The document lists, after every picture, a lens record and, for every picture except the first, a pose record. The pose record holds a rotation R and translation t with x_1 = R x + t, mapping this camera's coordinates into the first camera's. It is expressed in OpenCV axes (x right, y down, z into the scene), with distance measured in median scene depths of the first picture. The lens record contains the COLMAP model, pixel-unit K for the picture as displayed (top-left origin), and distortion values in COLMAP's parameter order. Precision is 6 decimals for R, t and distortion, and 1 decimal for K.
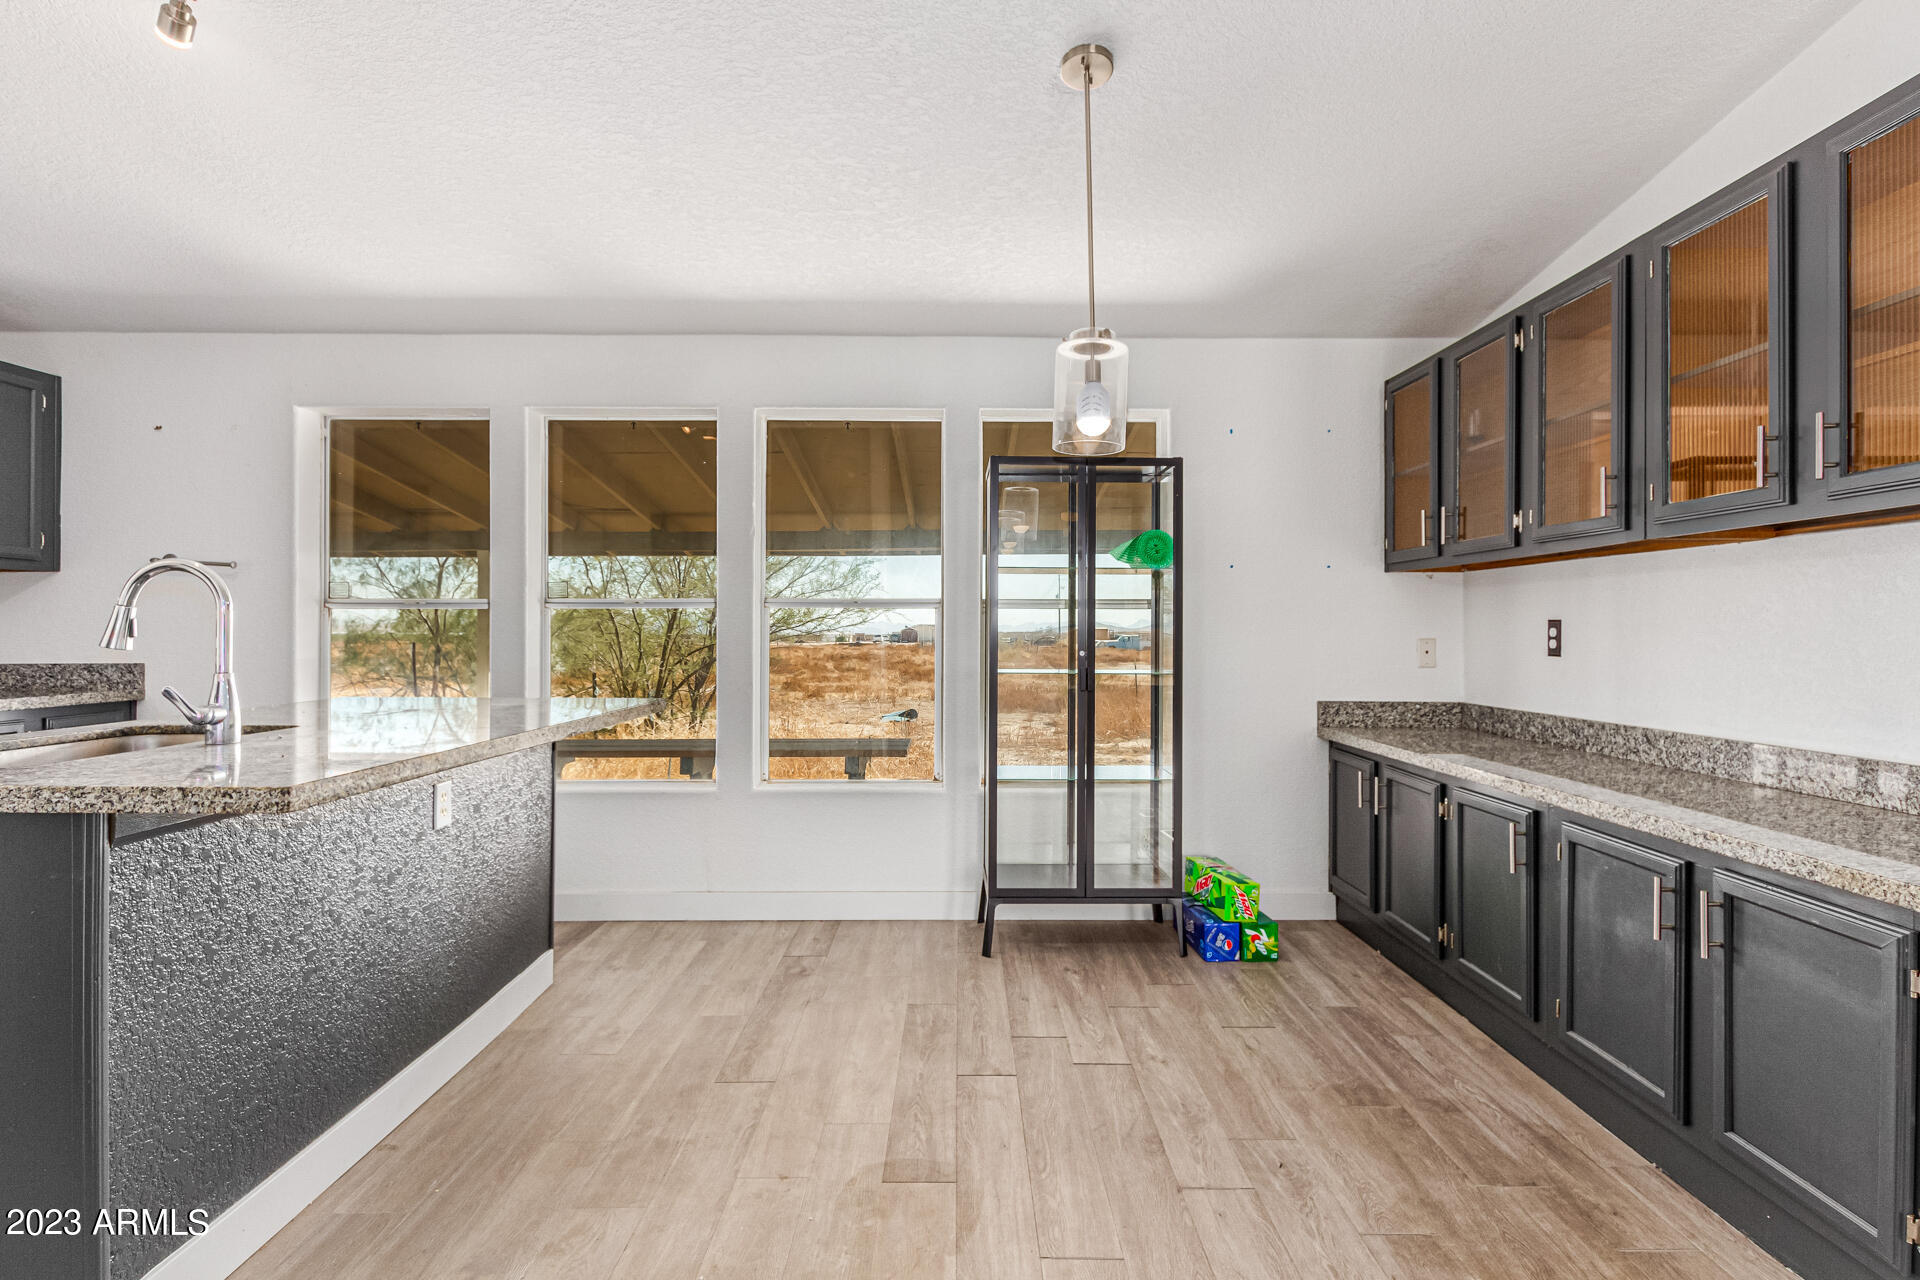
lens RADIAL K [[936.0, 0, 956.2], [0, 936.0, 630.3], [0, 0, 1]] dist [0.012557, 0.000226]
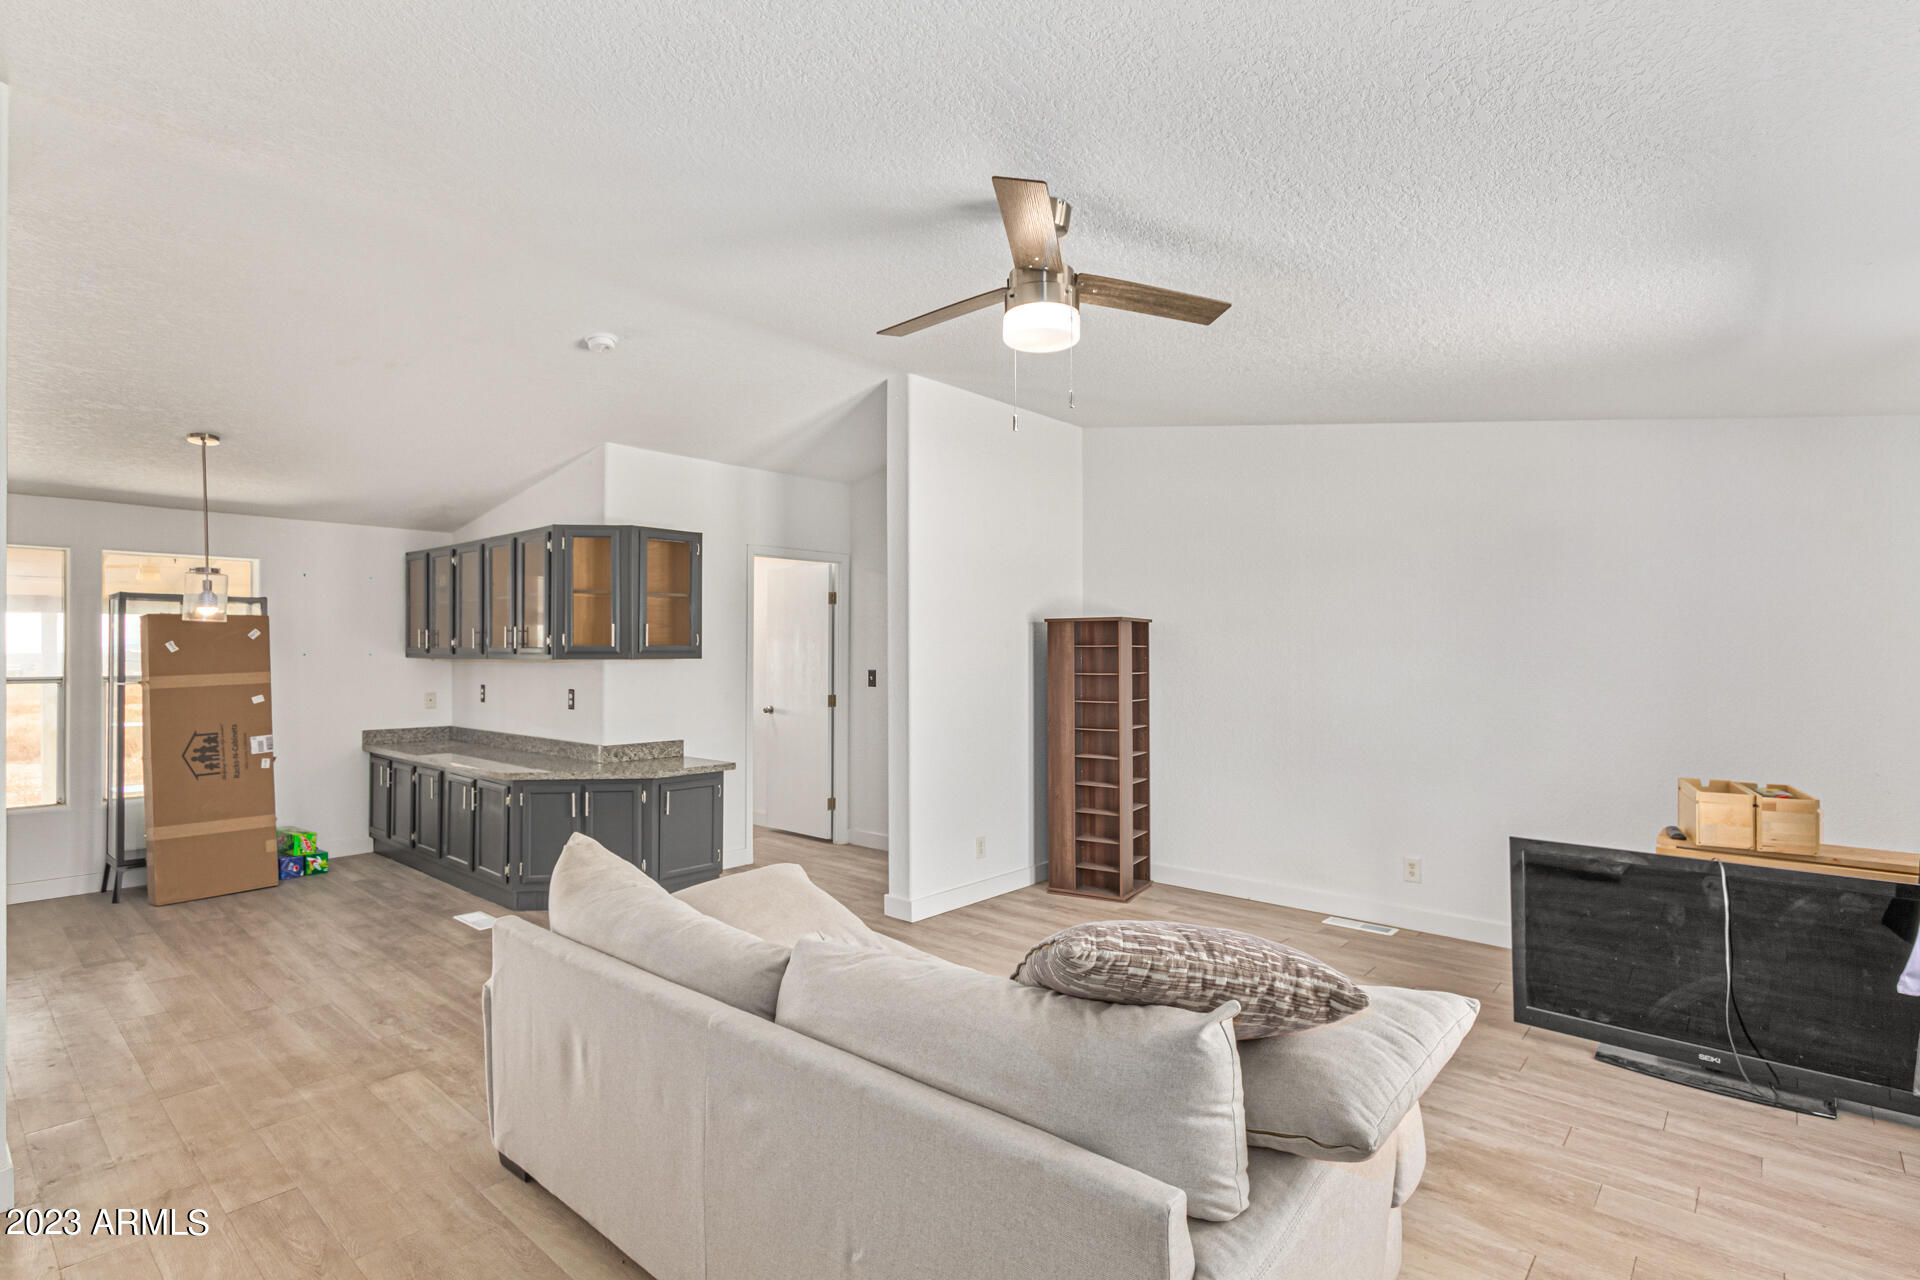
lens RADIAL K [[942.5, 0, 1025.9], [0, 942.5, 637.5], [0, 0, 1]] dist [-0.000801, -0.009938]
pose [[0.630084, 0.007760, 0.776488, -0.235833], [0.000998, 0.999941, -0.010803, -0.091705], [-0.776526, 0.007582, 0.630039, -1.260221]]
